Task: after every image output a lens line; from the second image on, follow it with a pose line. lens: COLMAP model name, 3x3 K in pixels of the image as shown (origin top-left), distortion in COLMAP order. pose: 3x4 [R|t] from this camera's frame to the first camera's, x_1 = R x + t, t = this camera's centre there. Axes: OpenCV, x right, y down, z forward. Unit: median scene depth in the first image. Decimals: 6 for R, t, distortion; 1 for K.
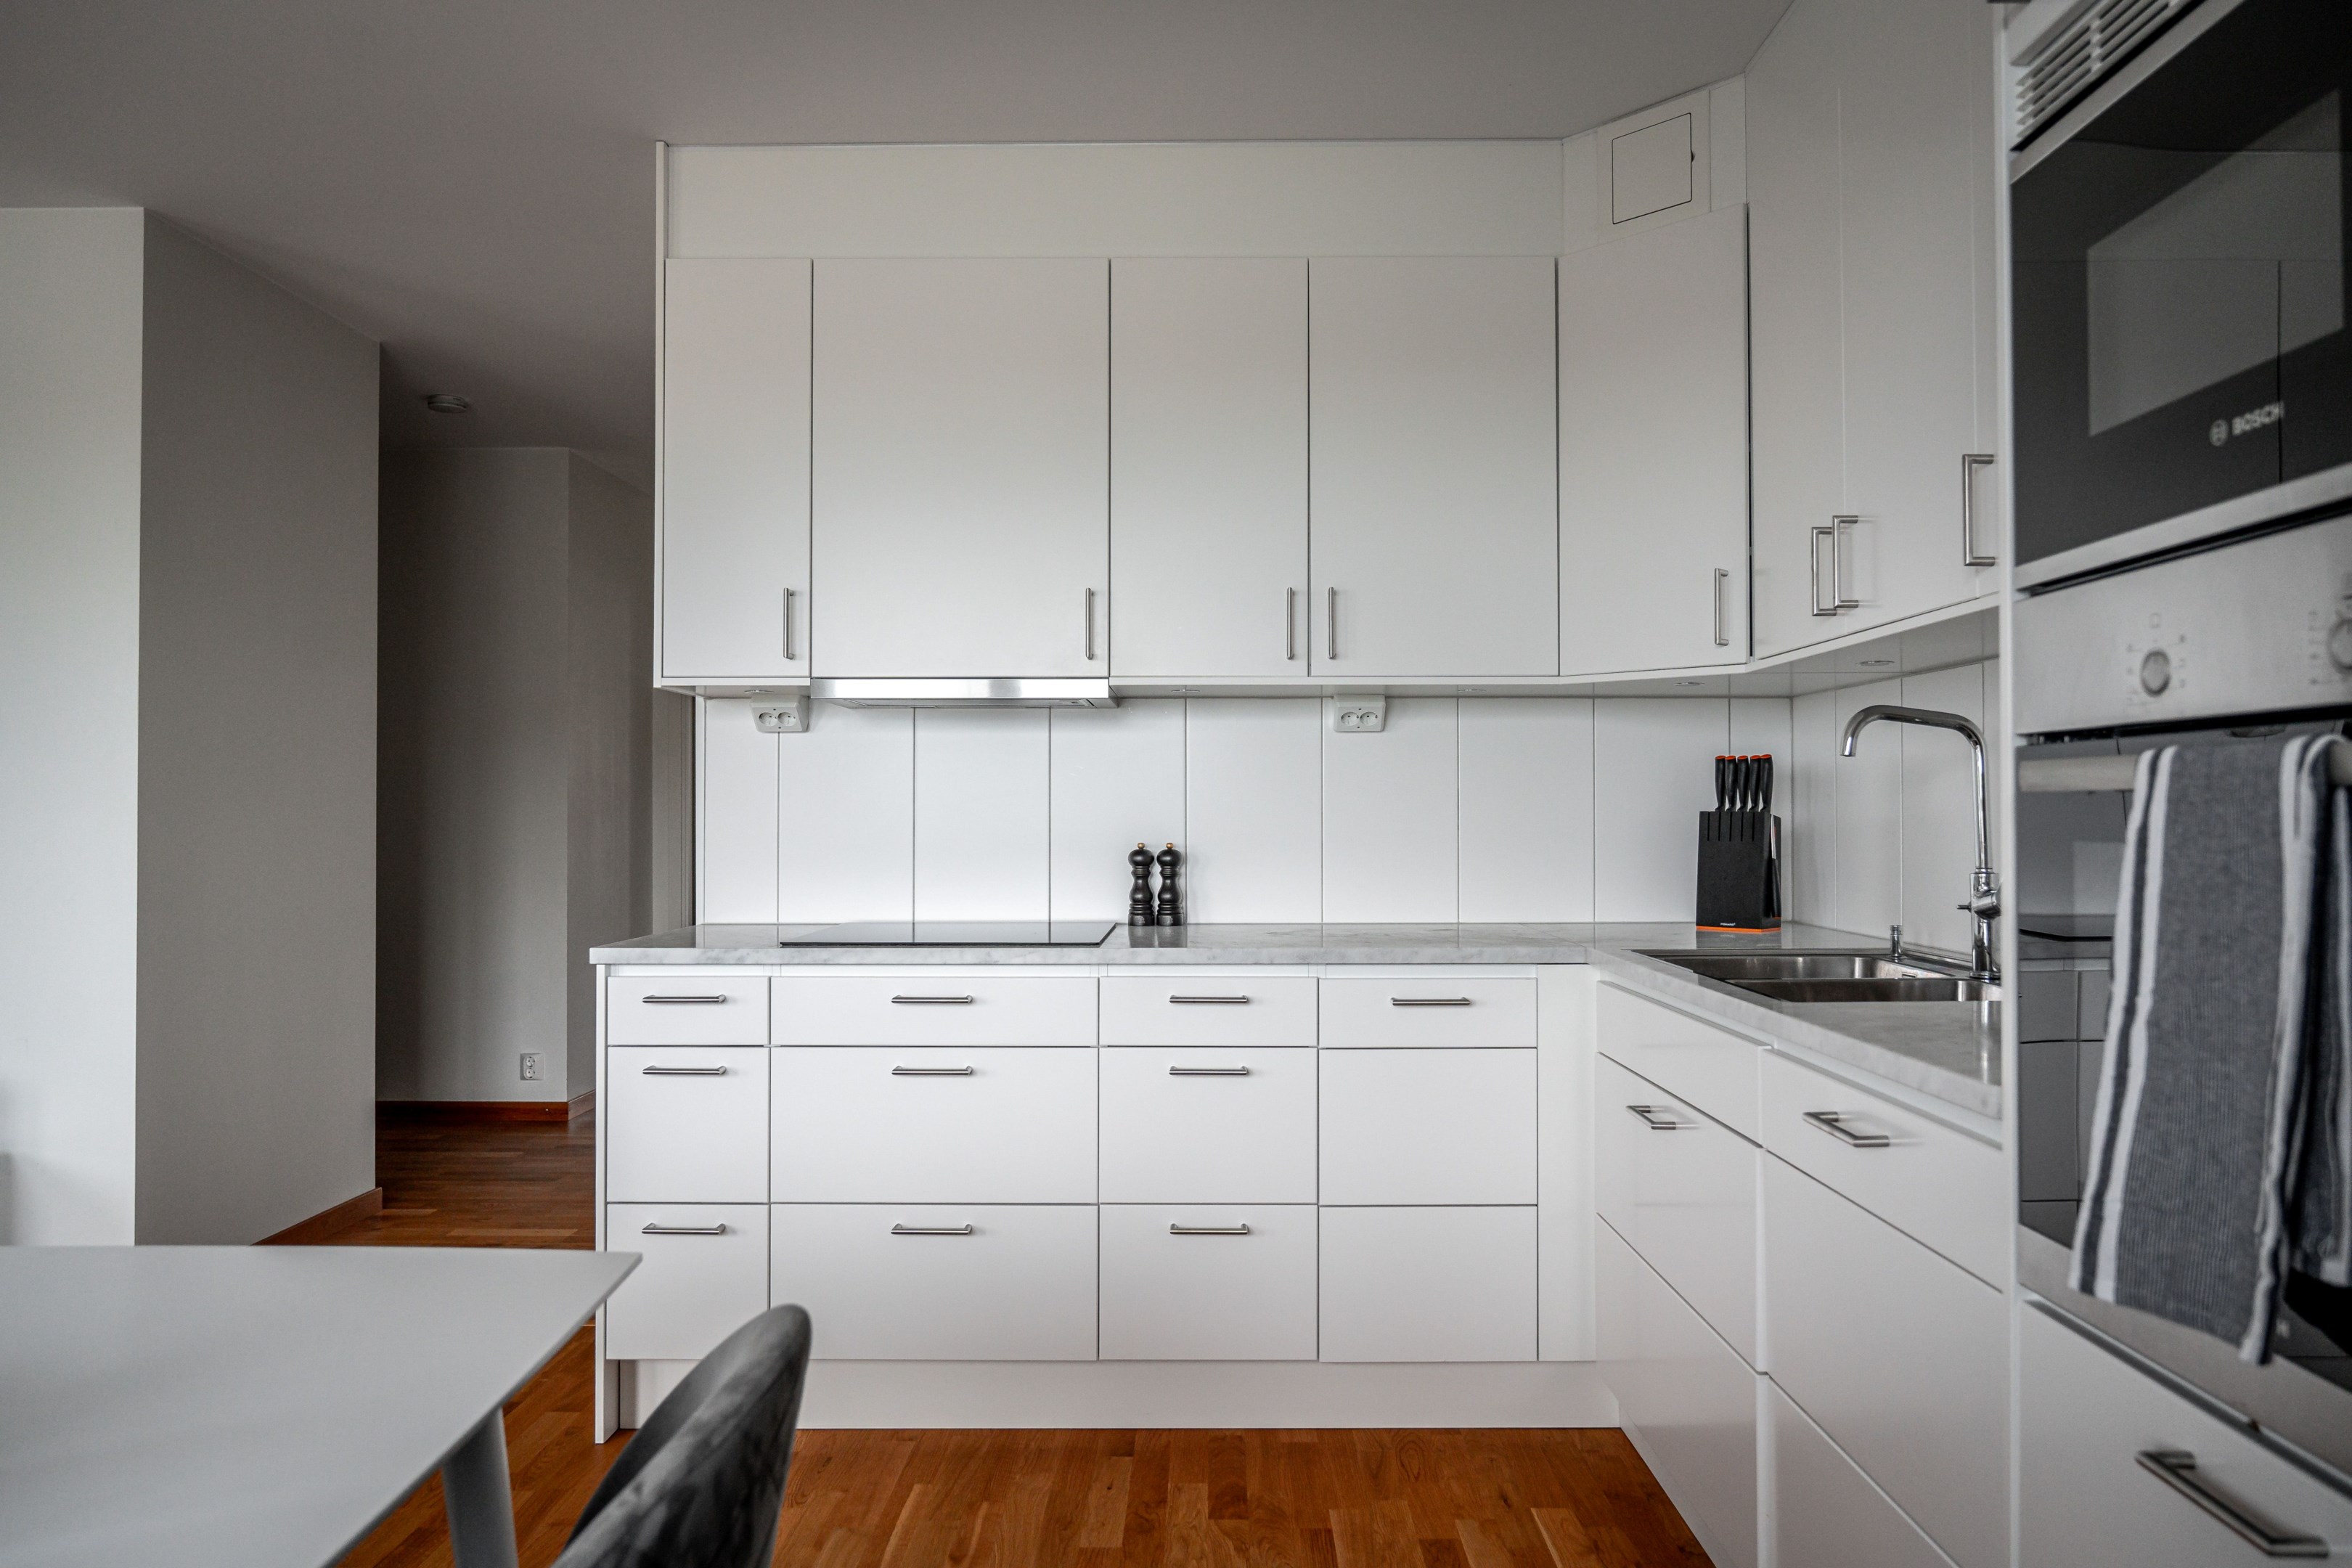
lens RADIAL K [[1523.0, 0, 1180.7], [0, 1523.0, 781.4], [0, 0, 1]] dist [-0.004656, 0.001830]
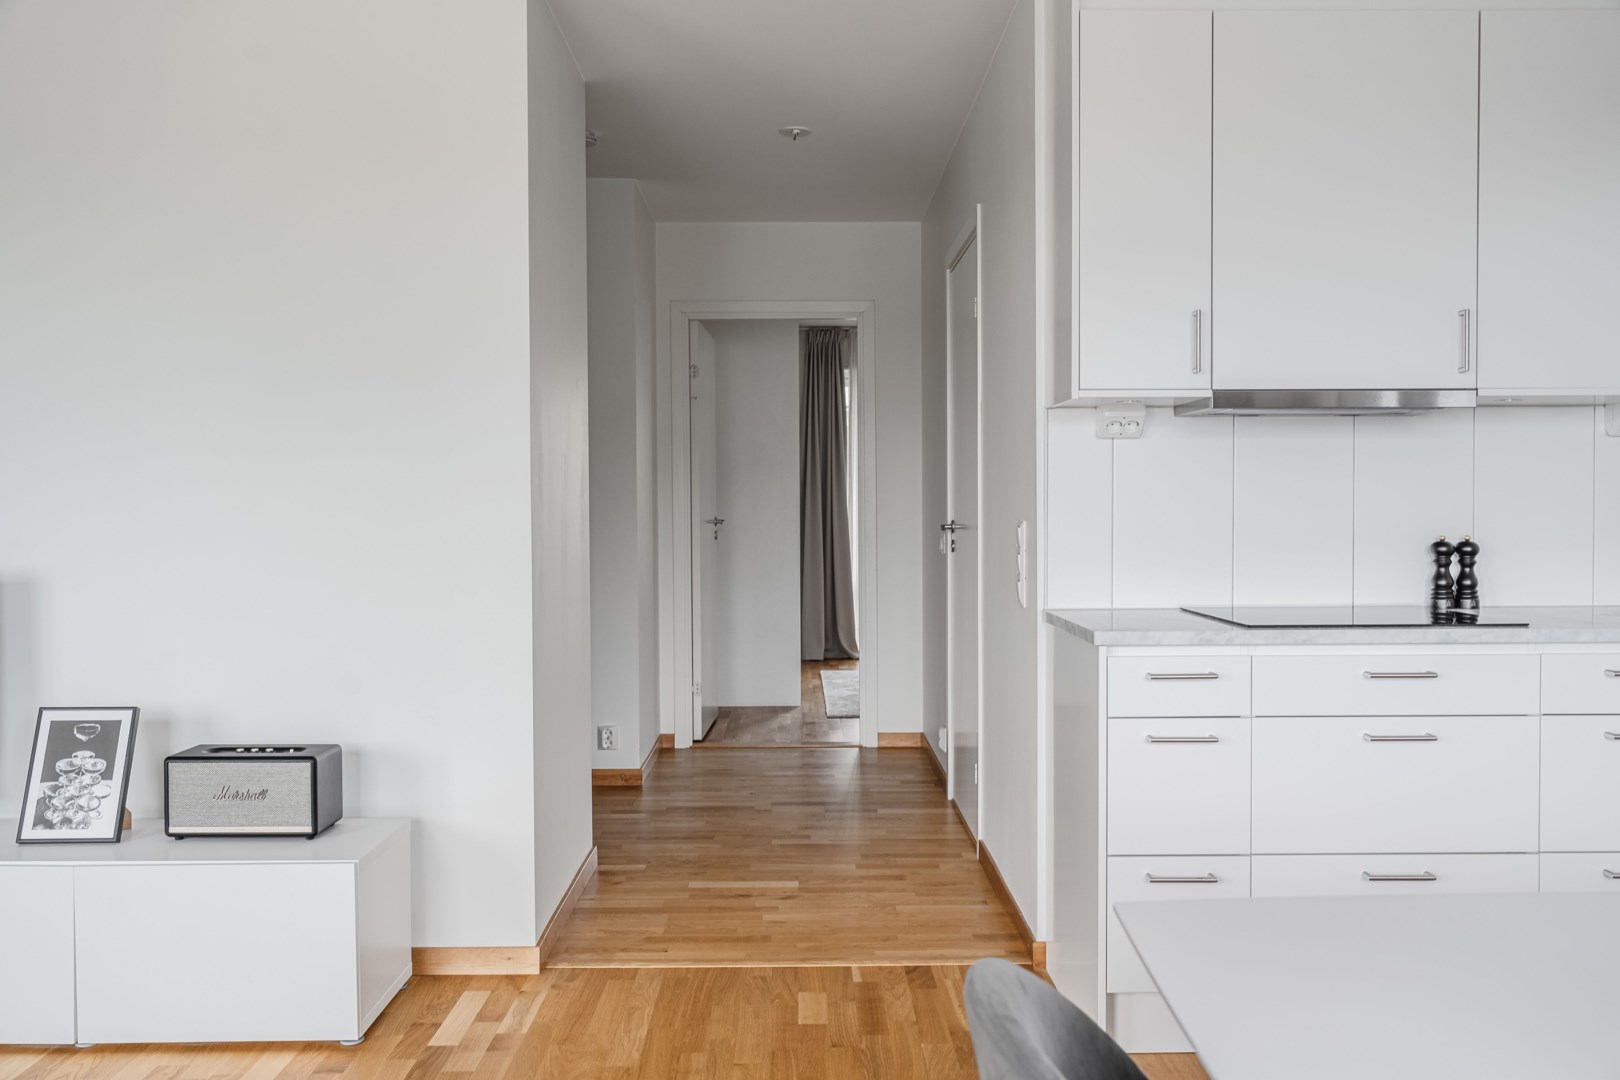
lens RADIAL K [[1360.8, 0, 809.7], [0, 1360.8, 523.6], [0, 0, 1]] dist [-0.004281, -0.006098]
pose [[0.999953, -0.004931, 0.008355, -0.501148], [0.004681, 0.999549, 0.029679, -0.000227], [-0.008497, -0.029639, 0.999525, 0.000907]]
